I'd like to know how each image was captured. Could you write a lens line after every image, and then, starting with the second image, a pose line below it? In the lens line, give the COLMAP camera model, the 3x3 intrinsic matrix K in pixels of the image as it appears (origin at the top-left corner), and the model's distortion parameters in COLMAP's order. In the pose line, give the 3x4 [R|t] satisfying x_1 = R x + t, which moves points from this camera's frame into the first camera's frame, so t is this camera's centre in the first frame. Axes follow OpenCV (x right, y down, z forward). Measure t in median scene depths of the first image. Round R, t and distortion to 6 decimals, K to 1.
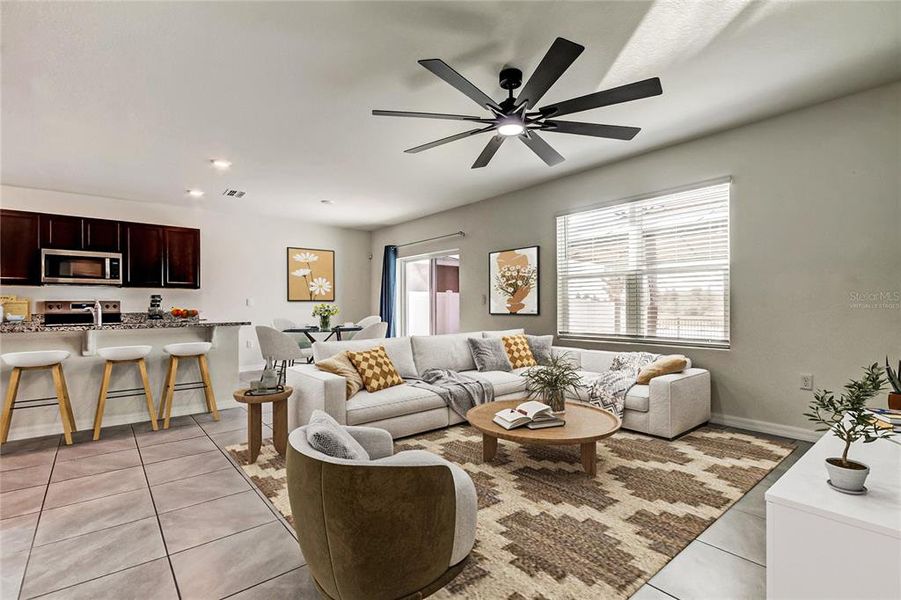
lens RADIAL K [[424.8, 0, 453.8], [0, 424.8, 302.6], [0, 0, 1]] dist [0.016554, -0.003505]
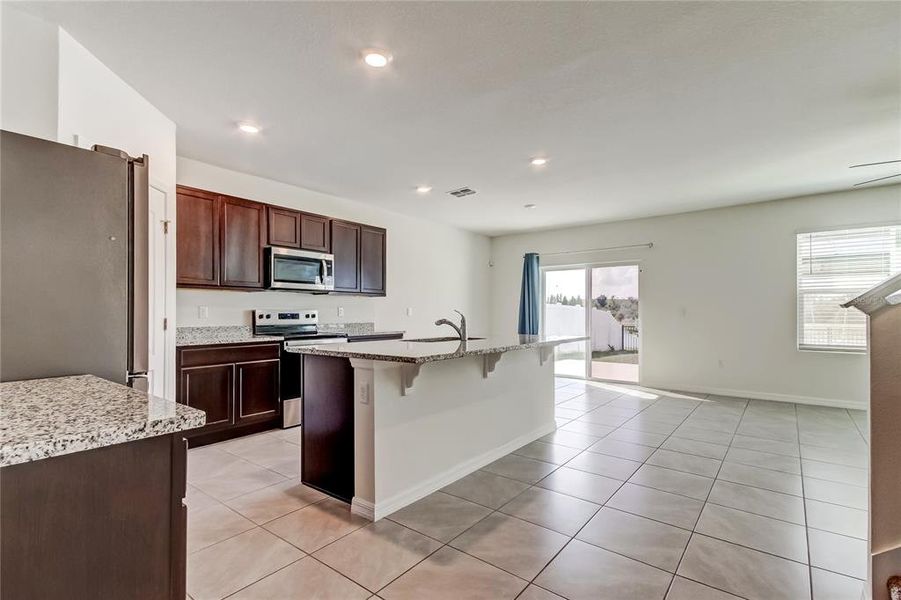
lens RADIAL K [[424.8, 0, 459.3], [0, 424.8, 303.0], [0, 0, 1]] dist [0.016554, -0.003505]
pose [[0.979908, 0.010302, 0.199184, -0.705034], [-0.008008, 0.999892, -0.012321, -0.010271], [-0.199290, 0.010478, 0.979885, 0.119369]]
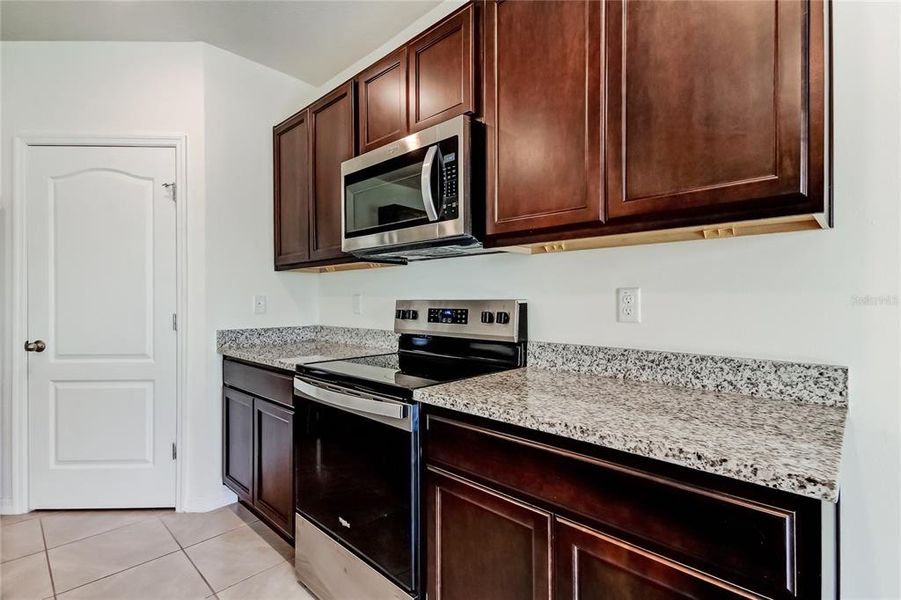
lens RADIAL K [[424.8, 0, 448.2], [0, 424.8, 302.8], [0, 0, 1]] dist [0.016554, -0.003505]
pose [[0.091679, 0.005933, -0.995771, -0.528176], [0.007846, 0.999947, 0.006680, -0.004424], [0.995758, -0.008425, 0.091627, 0.977202]]
